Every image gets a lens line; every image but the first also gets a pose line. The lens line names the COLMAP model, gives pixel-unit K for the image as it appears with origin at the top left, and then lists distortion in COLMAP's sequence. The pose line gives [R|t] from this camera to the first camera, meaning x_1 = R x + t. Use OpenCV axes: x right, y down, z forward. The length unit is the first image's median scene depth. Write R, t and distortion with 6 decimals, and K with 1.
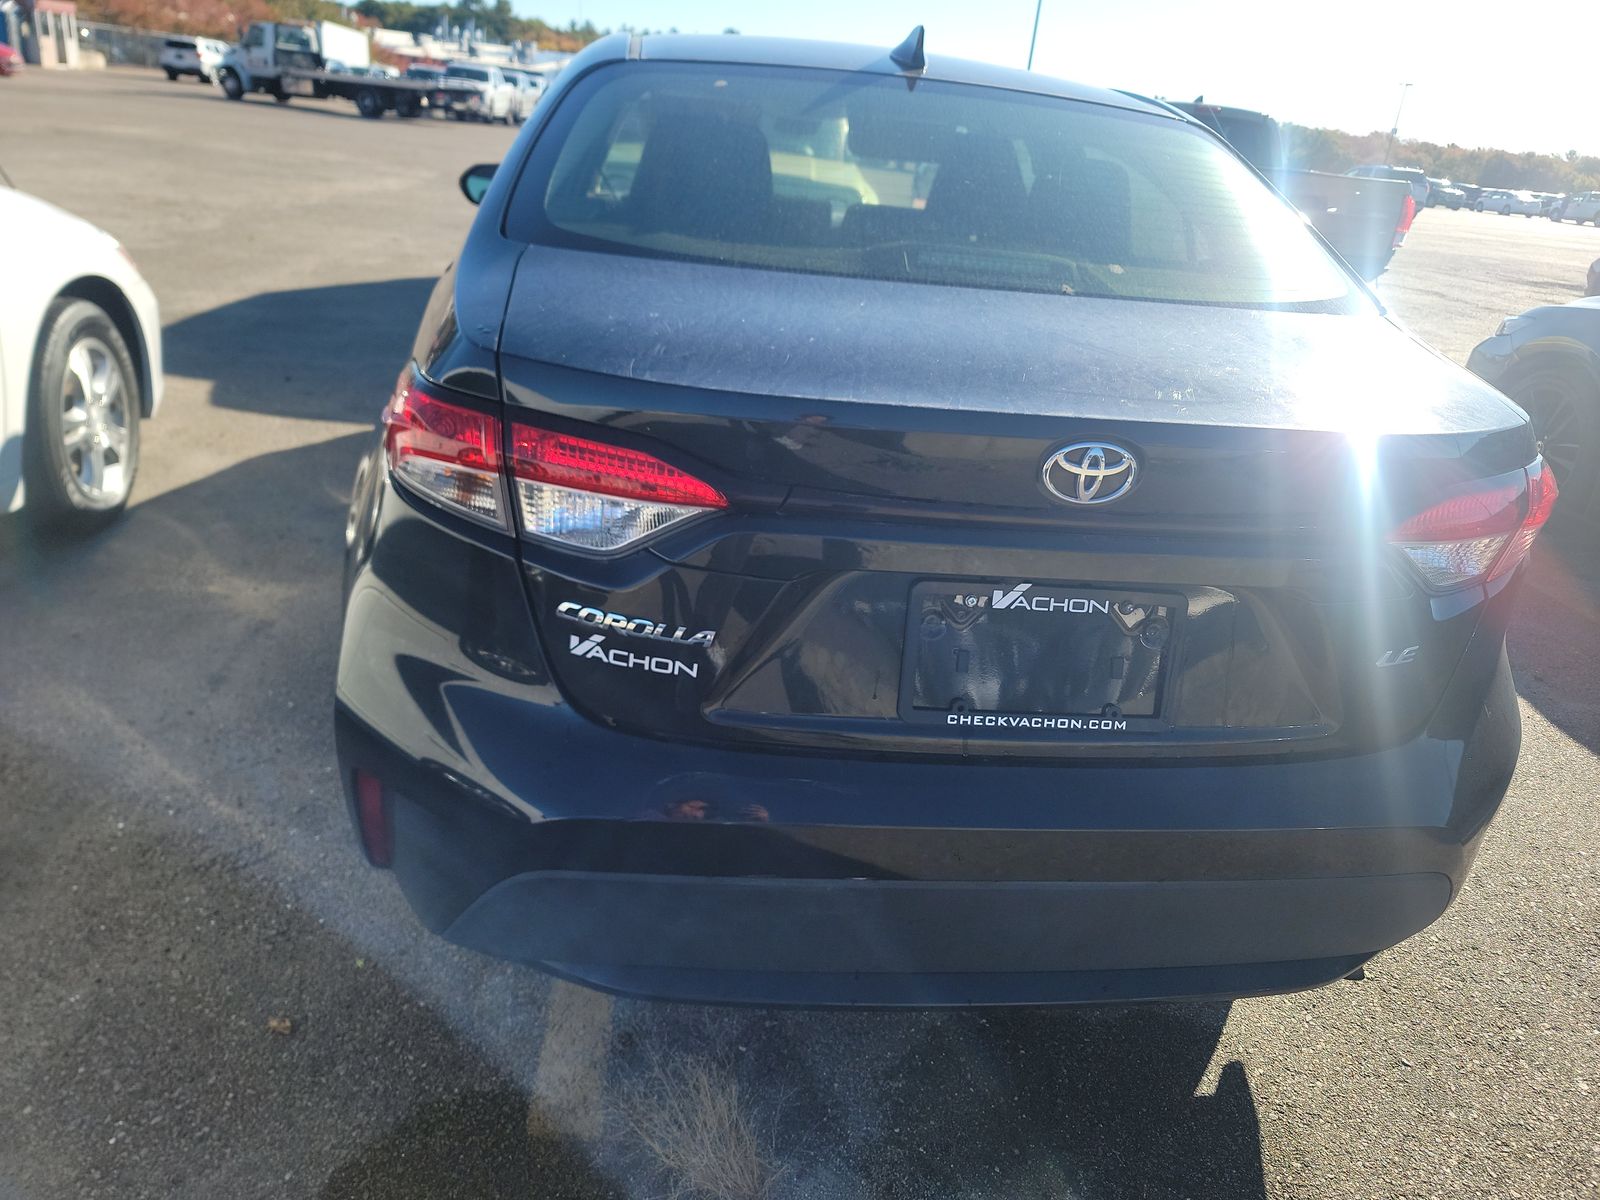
lens RADIAL K [[1097.2, 0, 797.7], [0, 1097.2, 592.8], [0, 0, 1]] dist [0.048552, -0.001961]
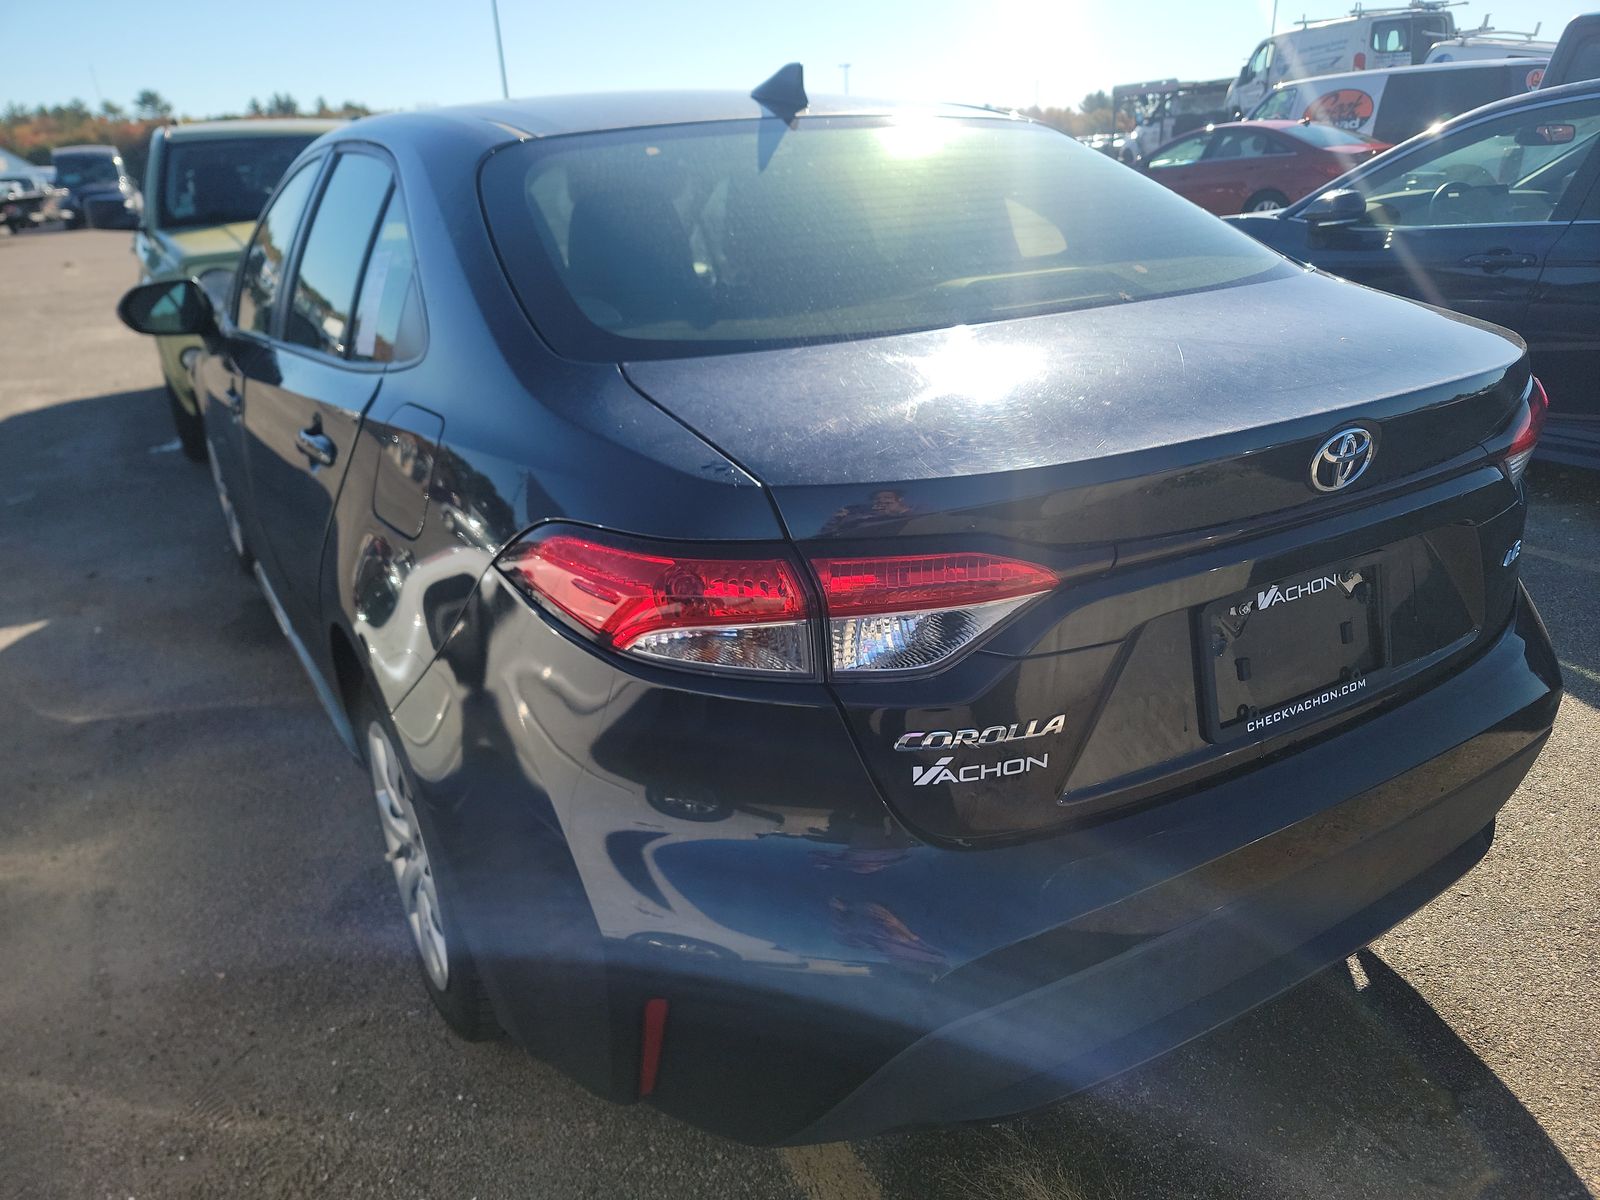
lens RADIAL K [[1097.2, 0, 799.9], [0, 1097.2, 615.6], [0, 0, 1]] dist [0.048552, -0.001961]
pose [[0.905732, -0.277841, 0.320084, -0.546400], [0.277879, 0.959487, 0.046553, -0.149716], [-0.320051, 0.046780, 0.946245, 0.165091]]
